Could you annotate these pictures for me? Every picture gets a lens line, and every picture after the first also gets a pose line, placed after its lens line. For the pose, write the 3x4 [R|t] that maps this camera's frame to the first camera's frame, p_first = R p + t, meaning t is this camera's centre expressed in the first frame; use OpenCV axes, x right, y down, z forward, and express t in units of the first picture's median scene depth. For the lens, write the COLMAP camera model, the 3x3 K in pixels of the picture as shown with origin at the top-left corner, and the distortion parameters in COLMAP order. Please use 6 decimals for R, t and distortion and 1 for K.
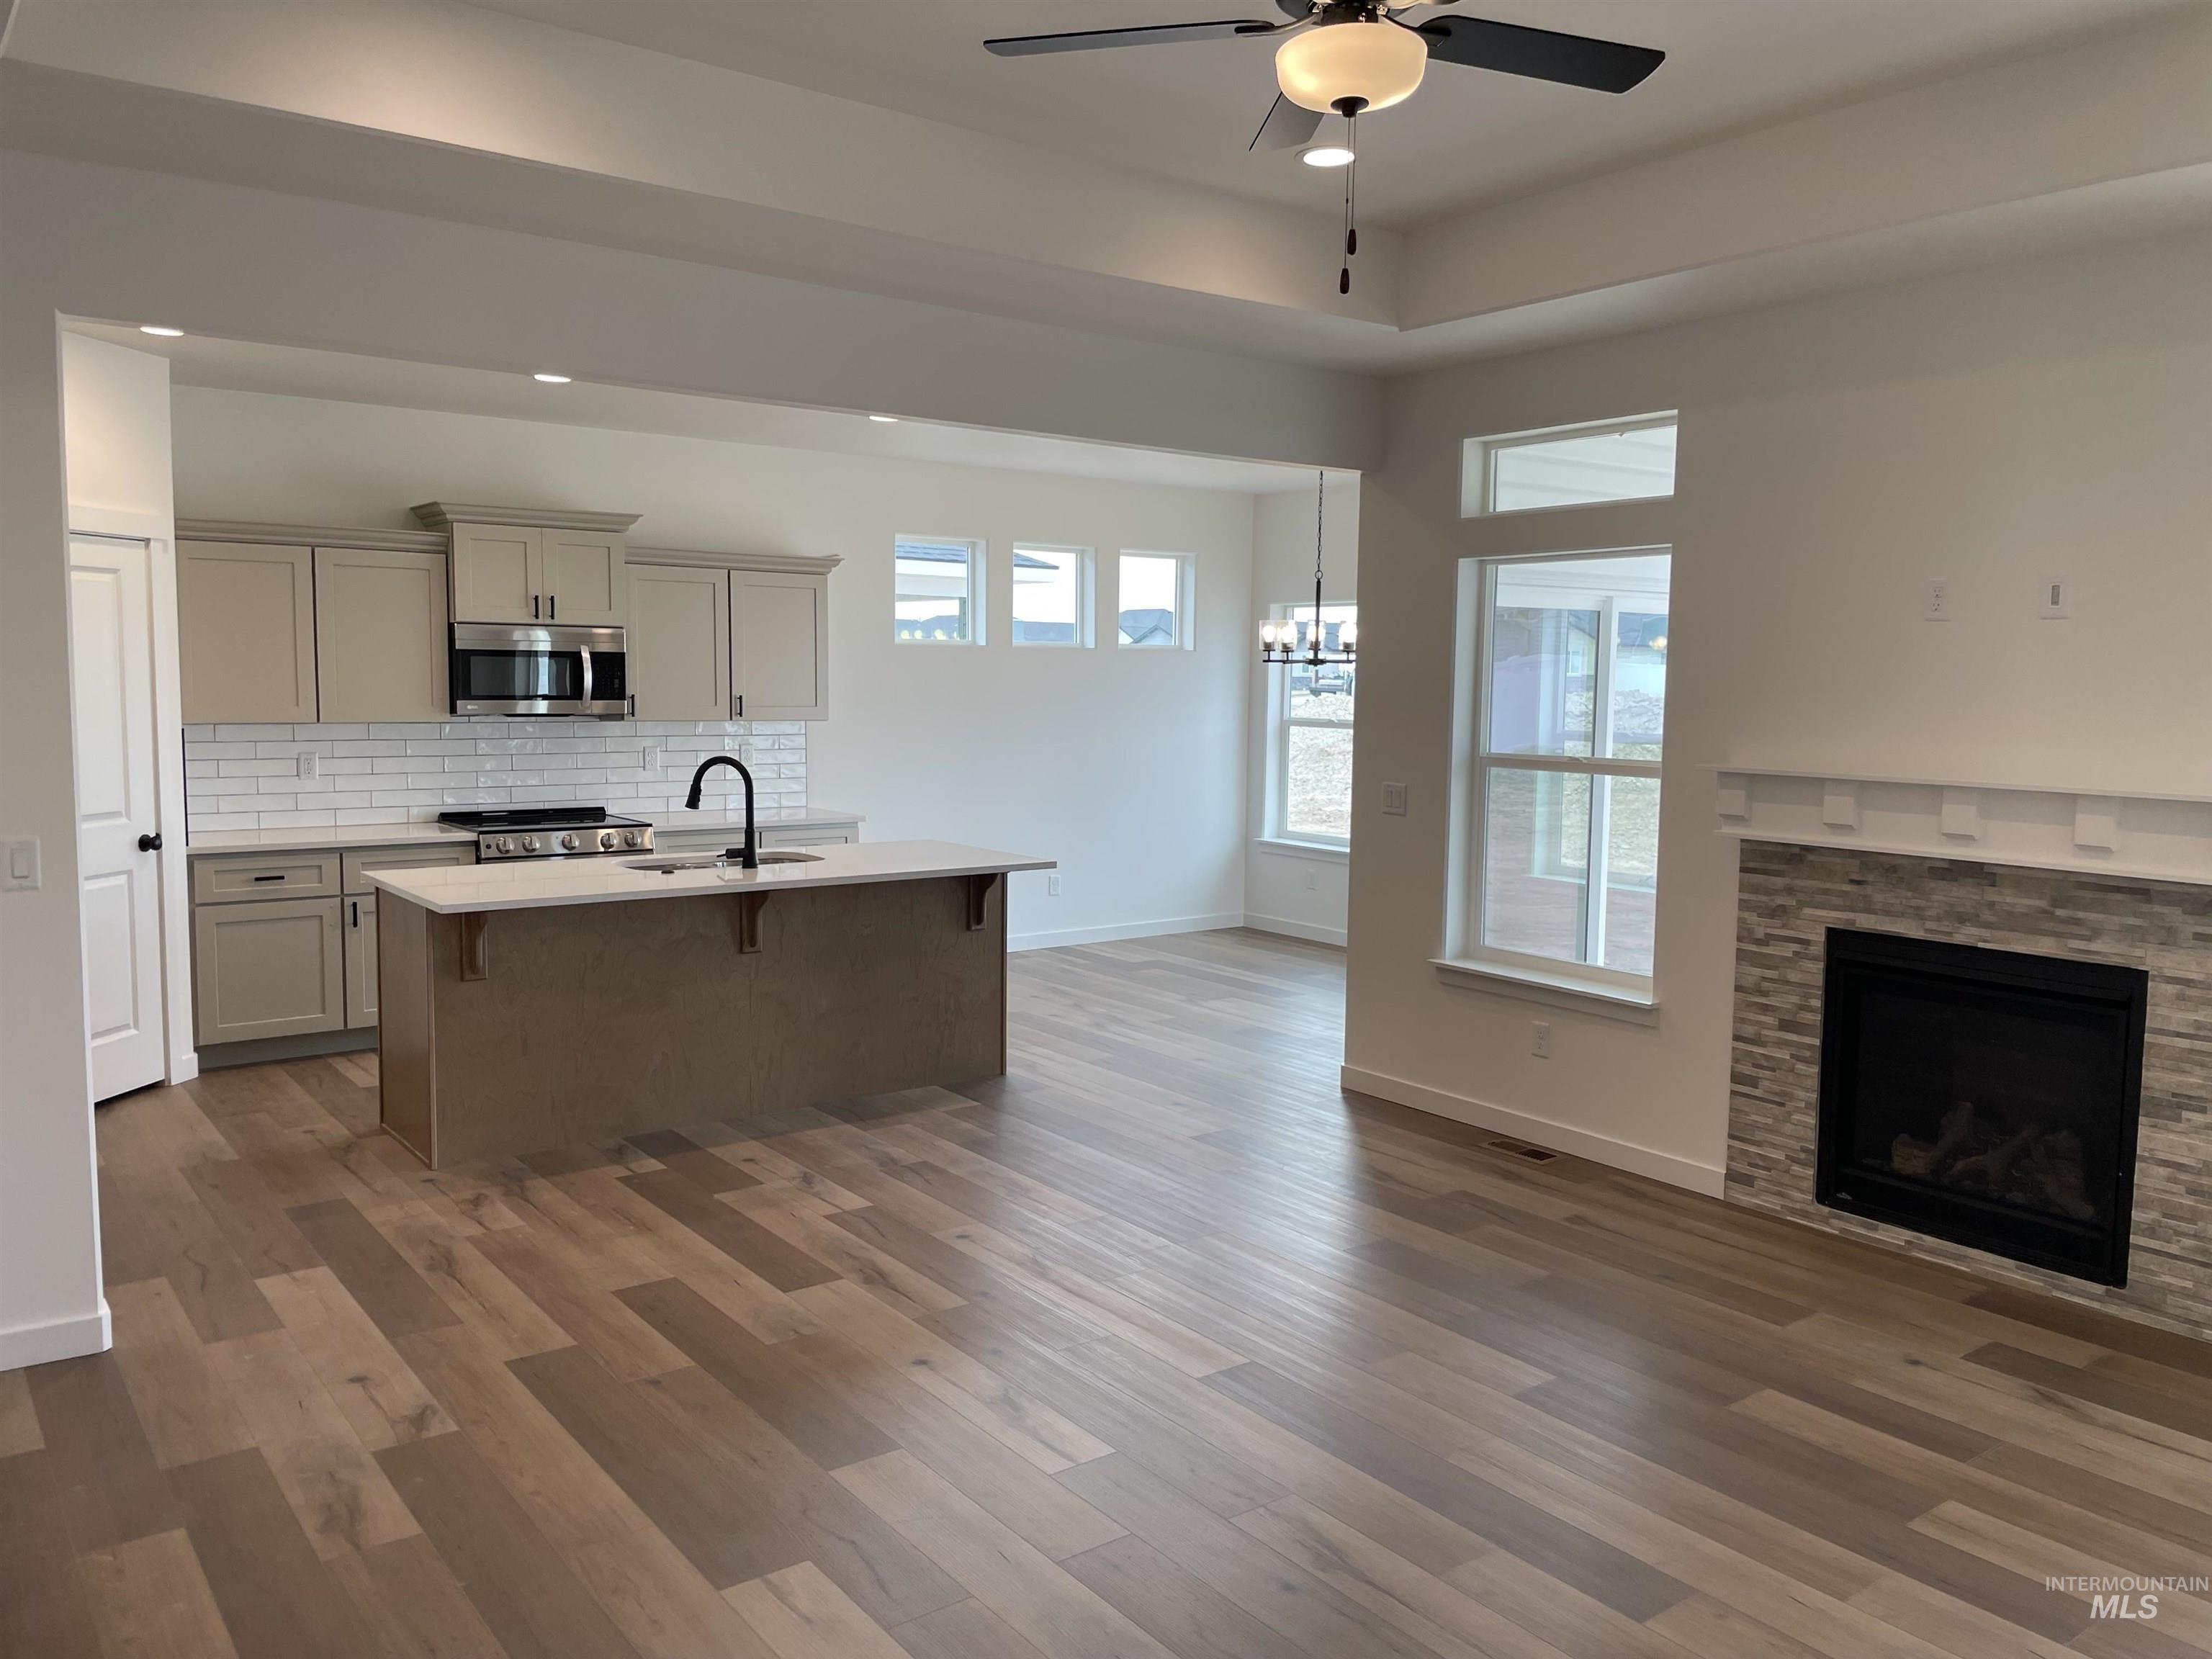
lens RADIAL K [[1658.9, 0, 1119.5], [0, 1658.9, 814.6], [0, 0, 1]] dist [0.072737, -0.083472]
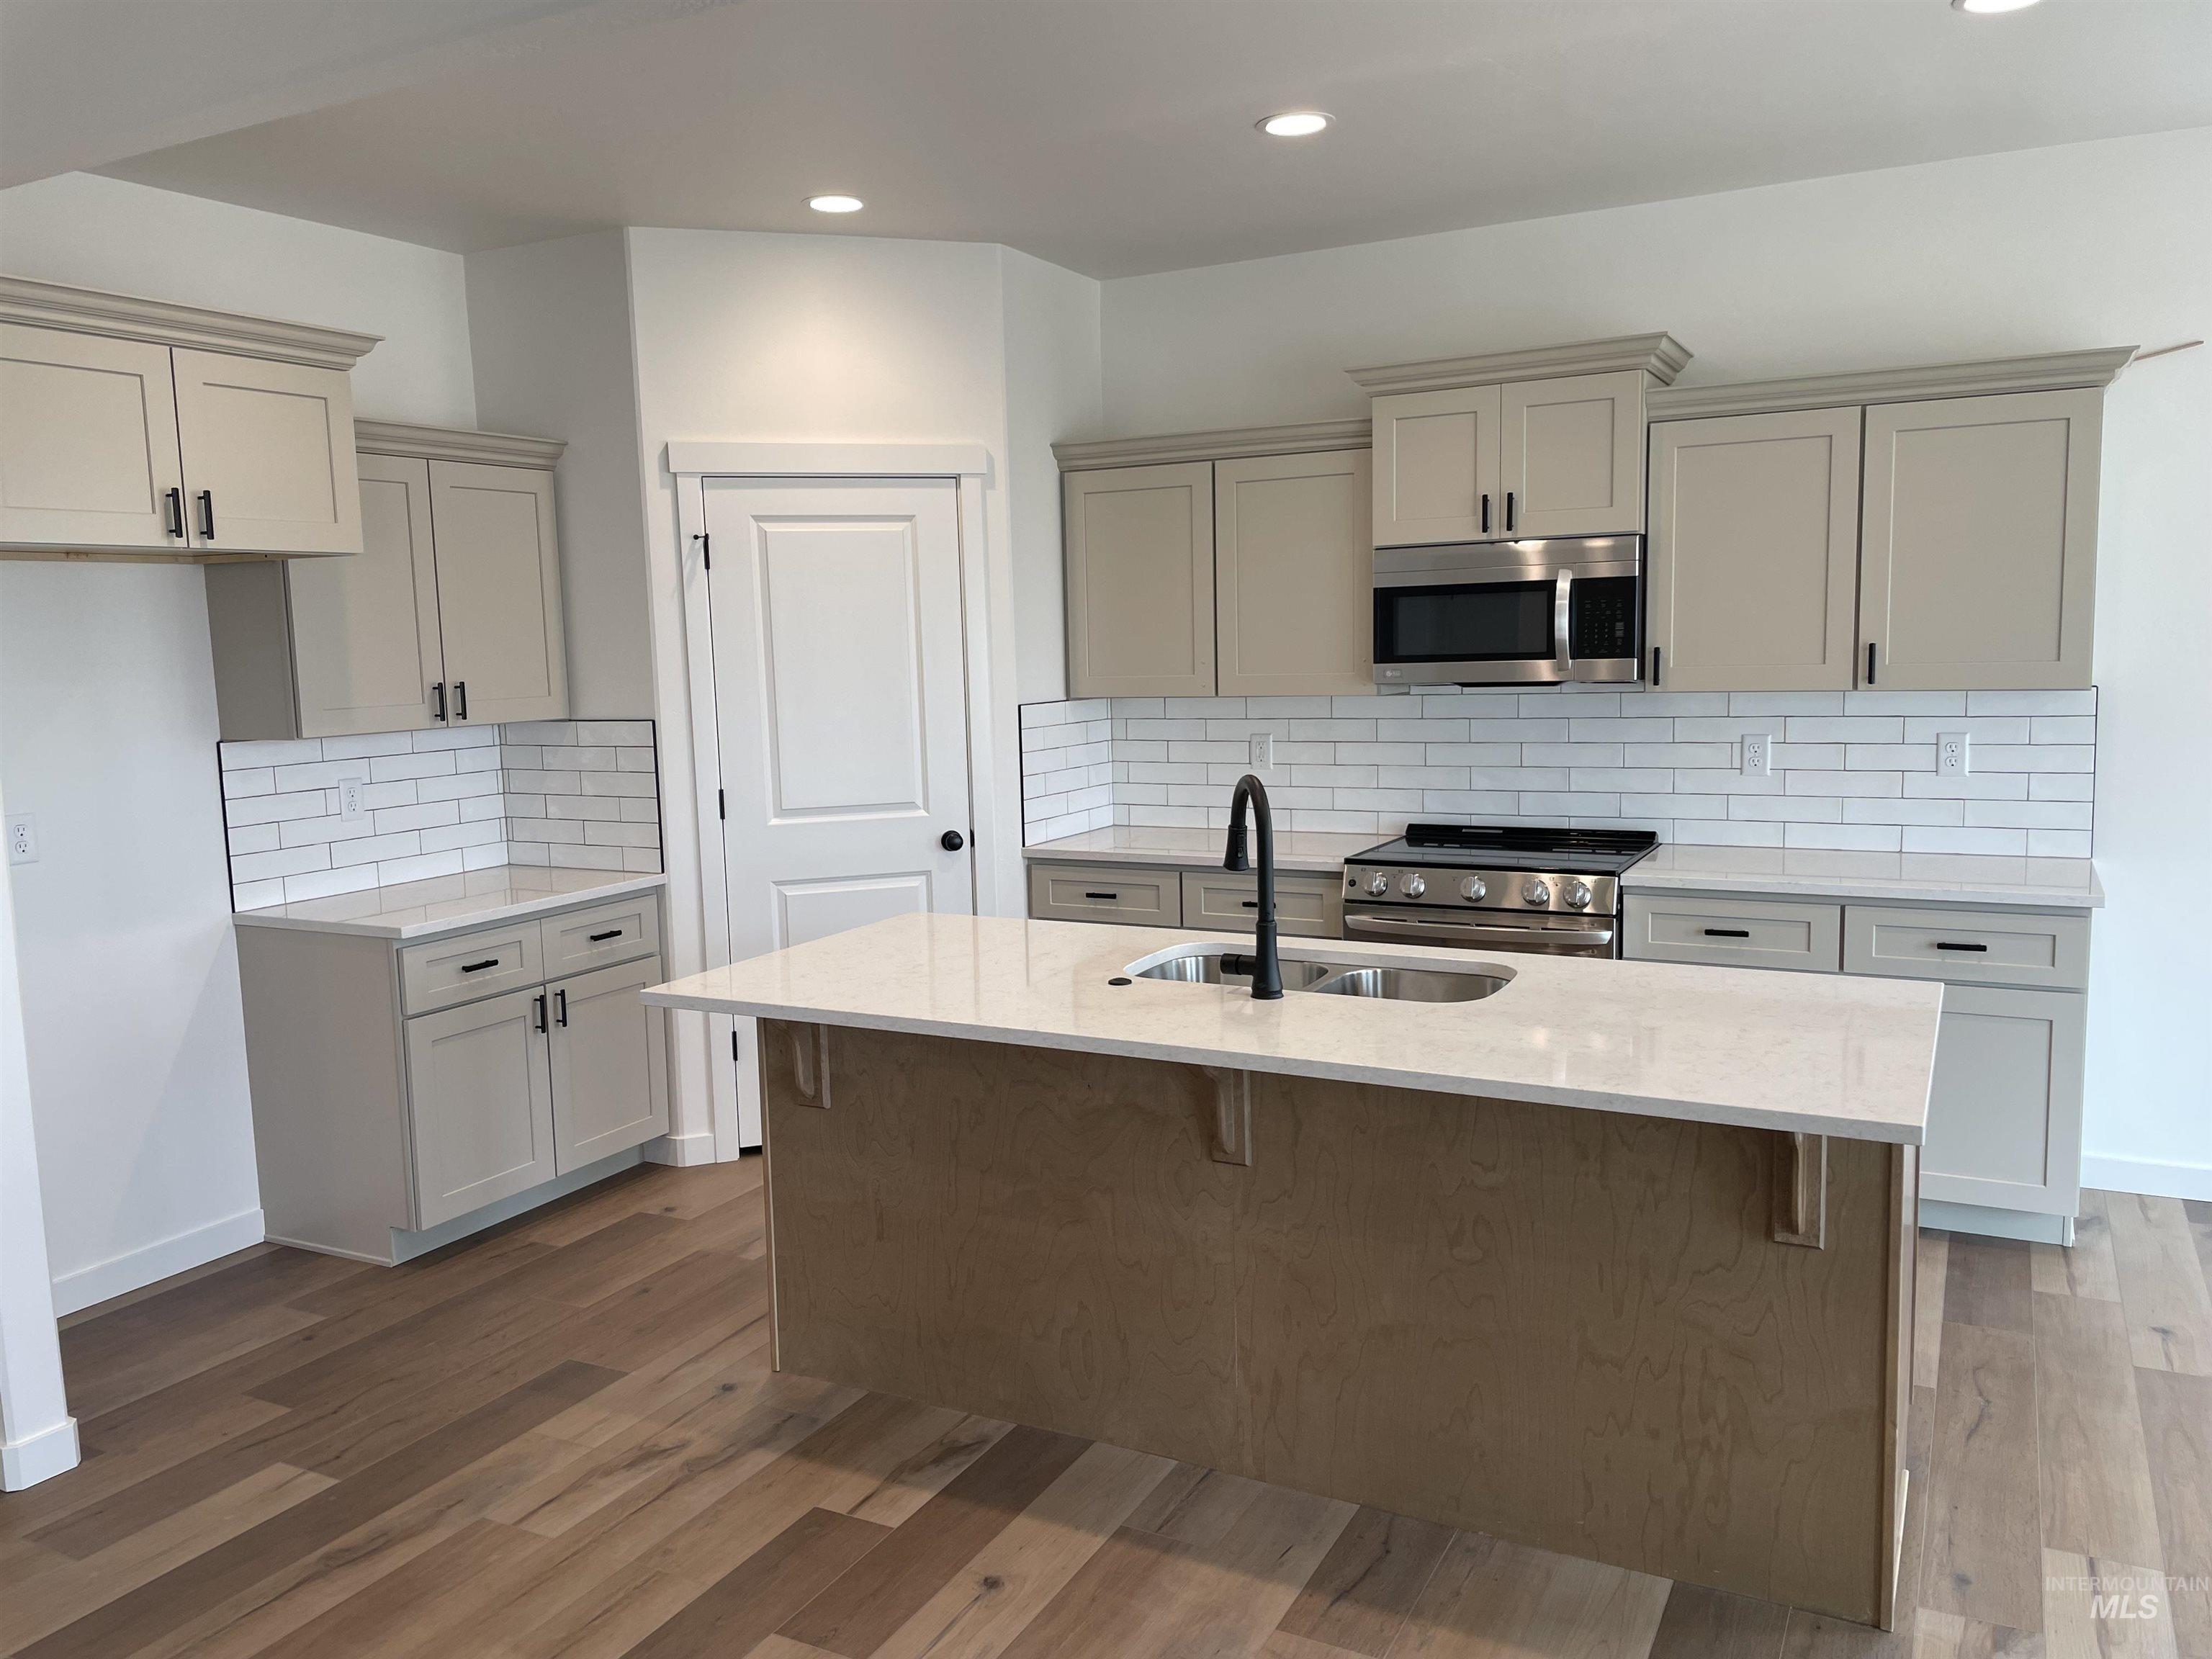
lens RADIAL K [[1658.9, 0, 1099.1], [0, 1658.9, 833.9], [0, 0, 1]] dist [0.072737, -0.083472]
pose [[0.422133, 0.085176, -0.902523, 0.247978], [-0.045528, 0.996312, 0.072732, -0.061591], [0.905390, 0.010387, 0.424454, 0.872206]]
